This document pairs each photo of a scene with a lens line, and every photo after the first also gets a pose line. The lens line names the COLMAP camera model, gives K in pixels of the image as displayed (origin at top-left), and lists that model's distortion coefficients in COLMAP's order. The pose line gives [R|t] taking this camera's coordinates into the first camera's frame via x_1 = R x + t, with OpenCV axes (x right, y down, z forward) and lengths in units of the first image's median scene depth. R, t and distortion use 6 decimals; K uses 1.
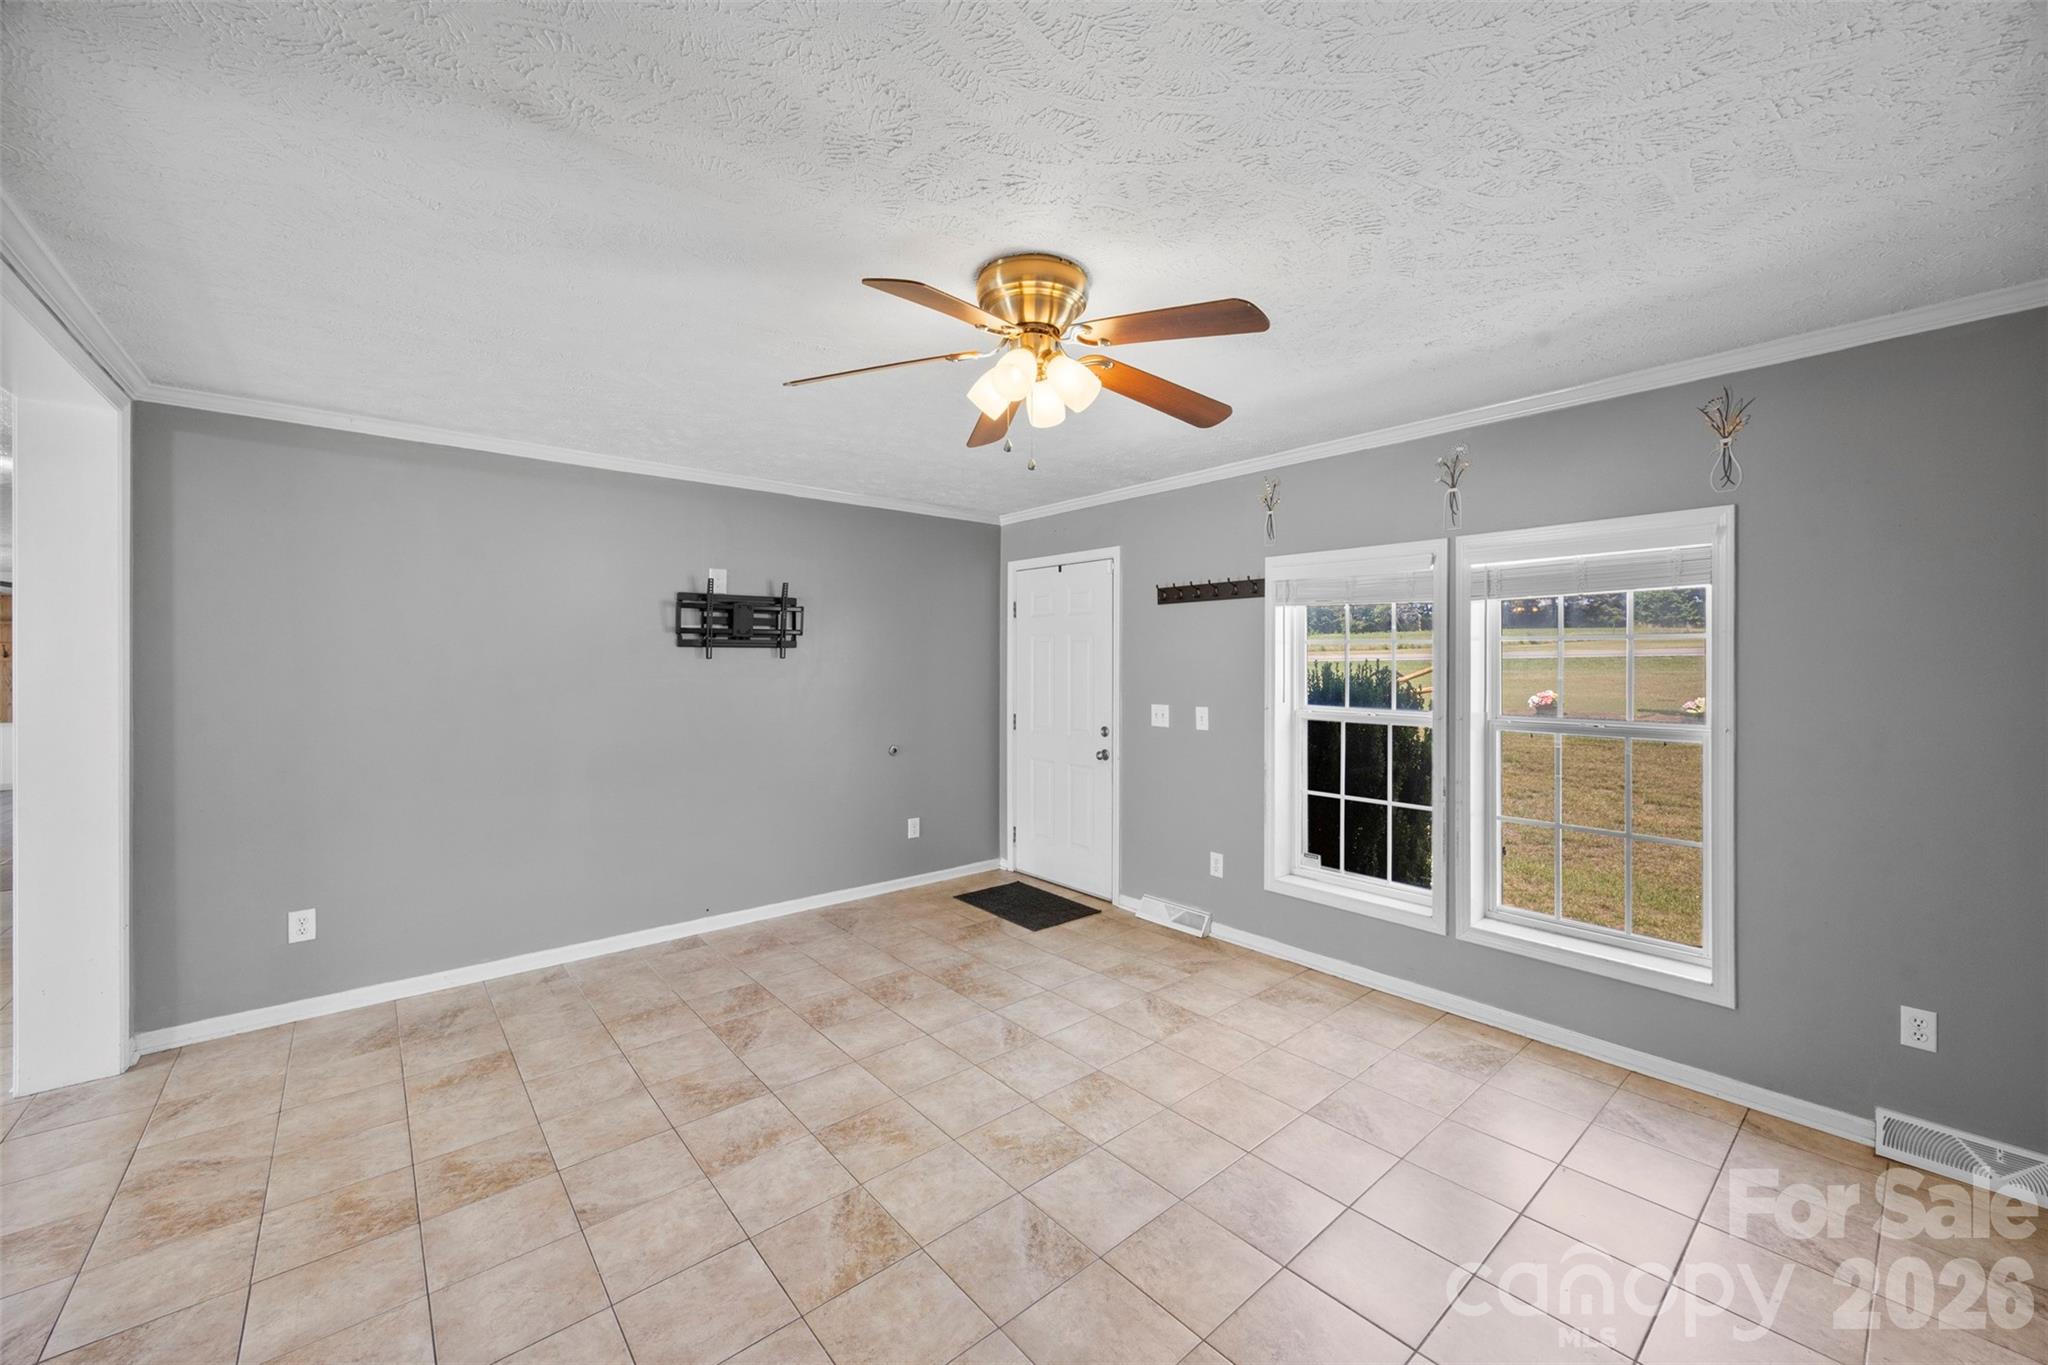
lens RADIAL K [[783.6, 0, 1036.2], [0, 783.6, 666.8], [0, 0, 1]] dist [-0.003446, 0.001005]
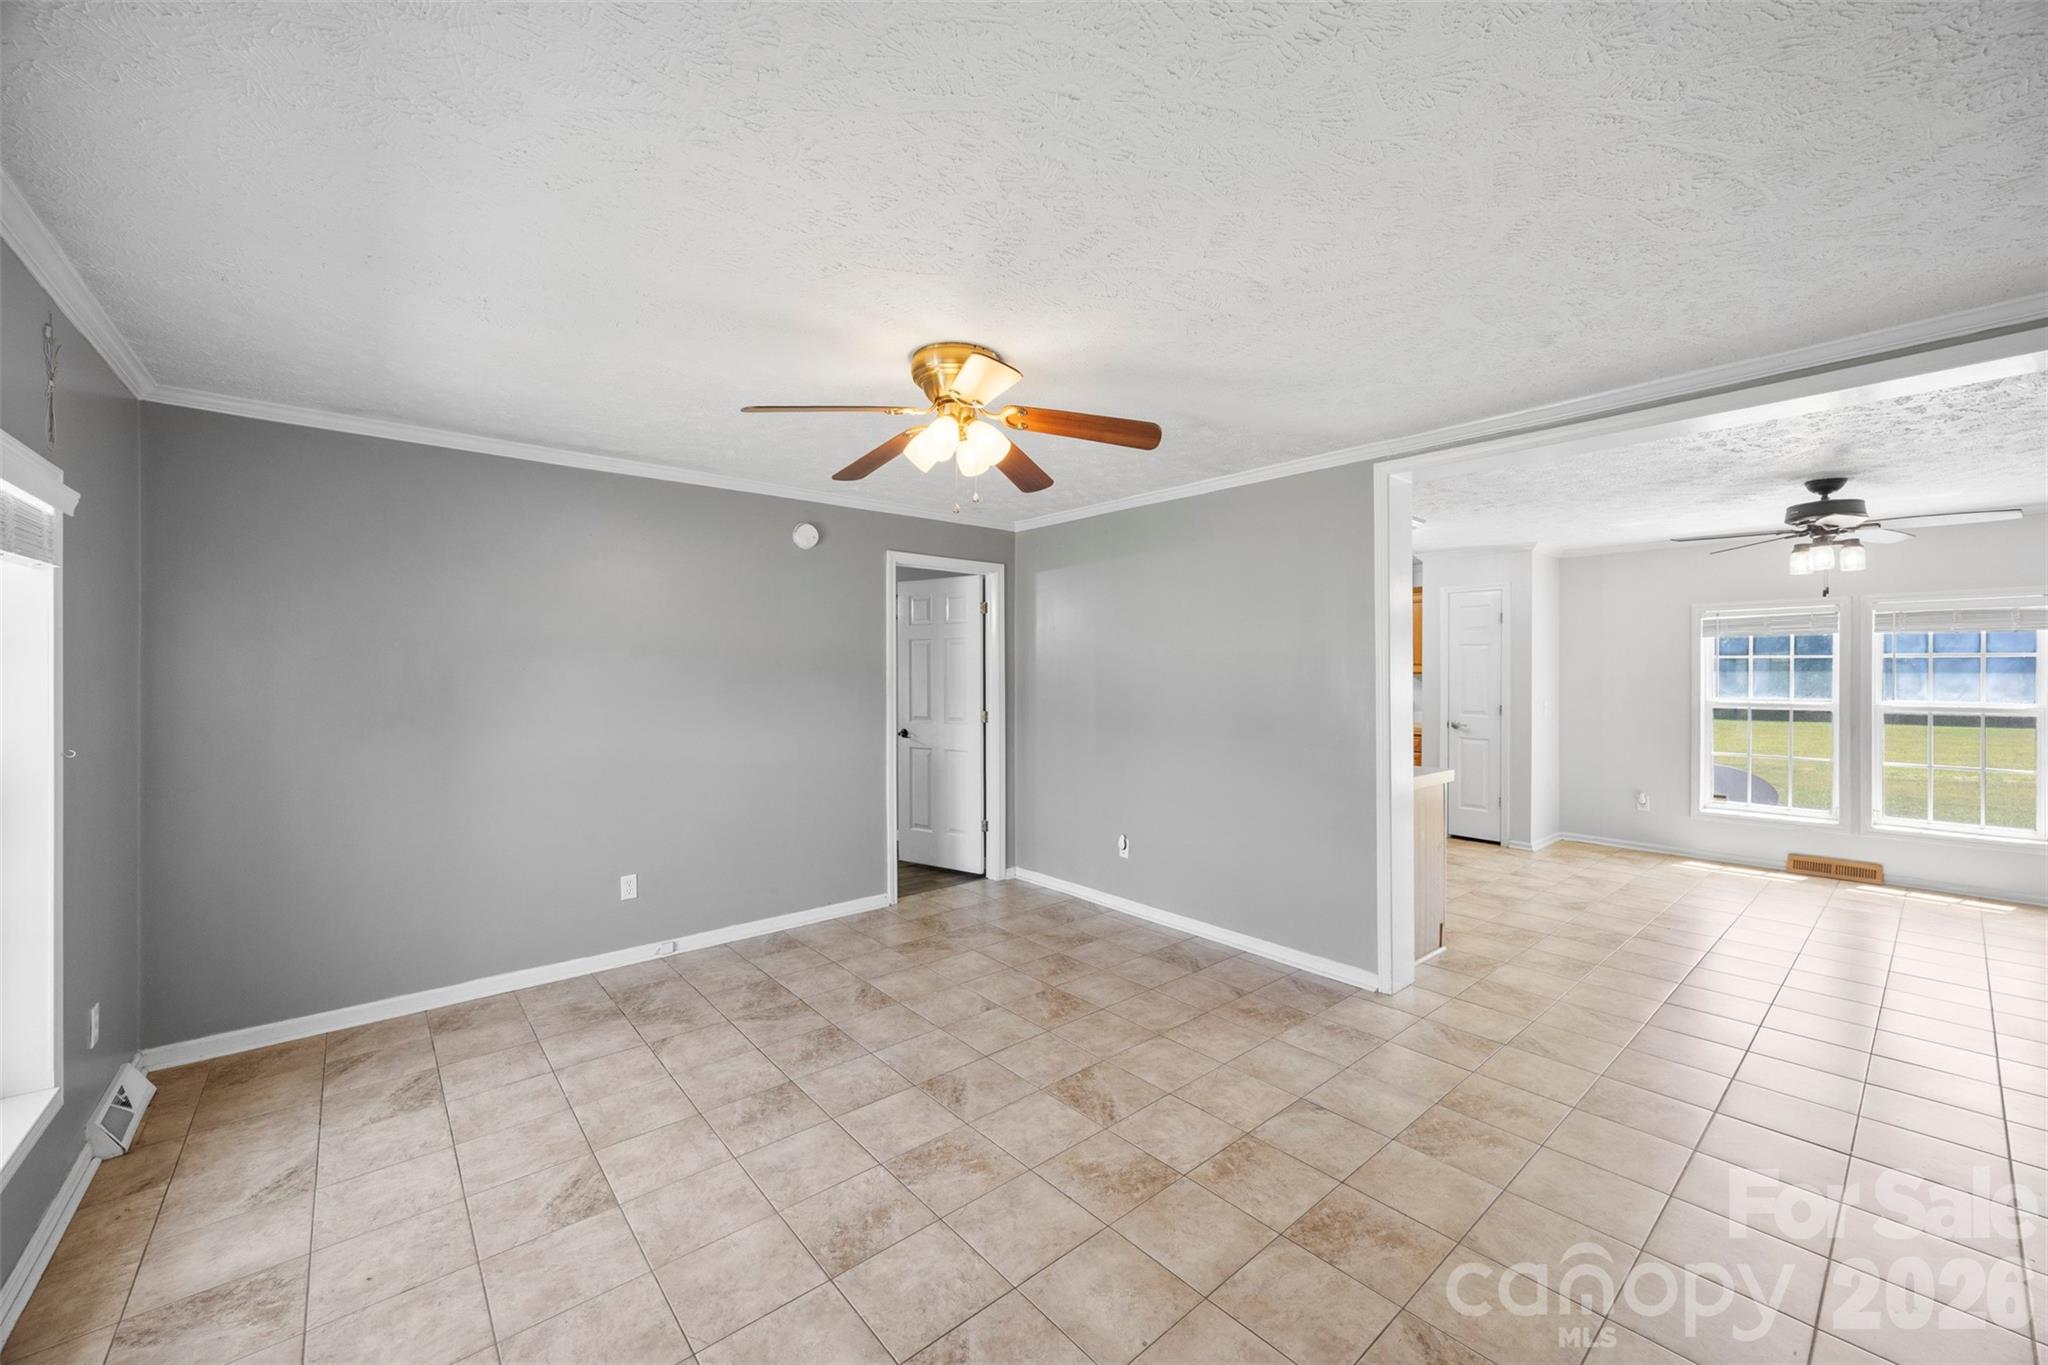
lens RADIAL K [[783.6, 0, 1033.8], [0, 783.6, 680.7], [0, 0, 1]] dist [-0.003446, 0.001005]
pose [[-0.999989, 0.003017, 0.003543, -0.118608], [0.003089, 0.999782, 0.020633, -0.011416], [-0.003480, 0.020644, -0.999781, 2.009462]]
